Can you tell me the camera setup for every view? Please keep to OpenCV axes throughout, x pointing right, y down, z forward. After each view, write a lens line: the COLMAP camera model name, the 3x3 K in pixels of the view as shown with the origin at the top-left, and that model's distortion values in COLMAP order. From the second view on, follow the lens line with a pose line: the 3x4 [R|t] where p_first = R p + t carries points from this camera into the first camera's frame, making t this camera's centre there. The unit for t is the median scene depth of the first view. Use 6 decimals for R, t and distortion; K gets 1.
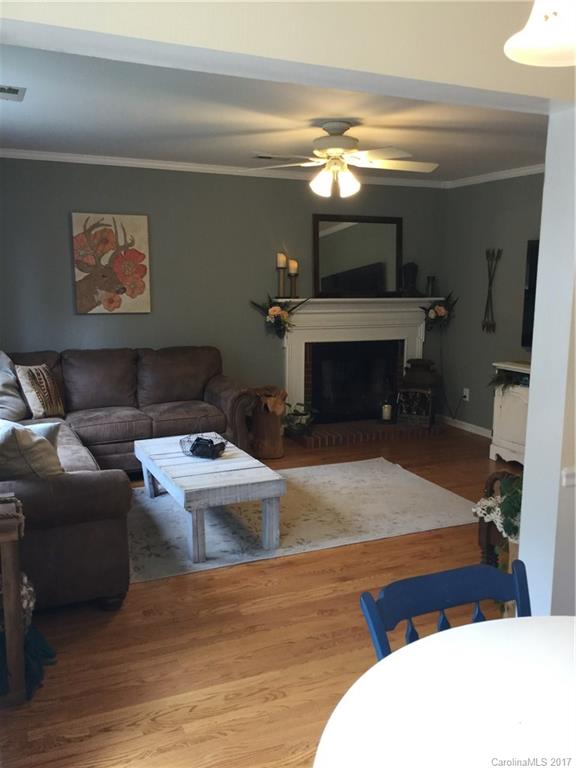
lens RADIAL K [[688.8, 0, 282.9], [0, 688.8, 386.6], [0, 0, 1]] dist [0.074968, -0.066756]
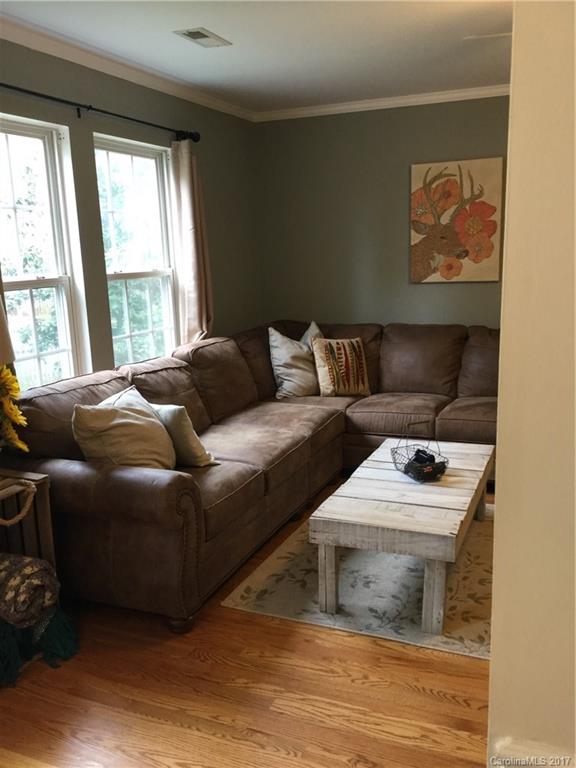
lens RADIAL K [[688.8, 0, 285.4], [0, 688.8, 384.1], [0, 0, 1]] dist [0.074968, -0.066756]
pose [[0.675146, 0.117094, -0.728332, 0.252855], [-0.082322, 0.993114, 0.083353, -0.038360], [0.733077, 0.003682, 0.680136, 0.297034]]
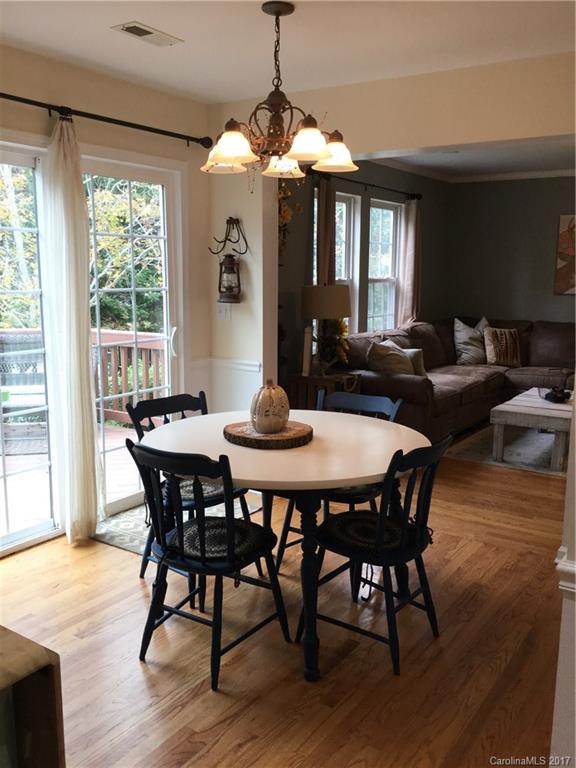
lens RADIAL K [[688.8, 0, 282.6], [0, 688.8, 381.6], [0, 0, 1]] dist [0.074968, -0.066756]
pose [[0.525390, 0.138117, -0.839577, 0.554523], [-0.141494, 0.987180, 0.073855, 0.031813], [0.839014, 0.079993, 0.538197, -0.104984]]
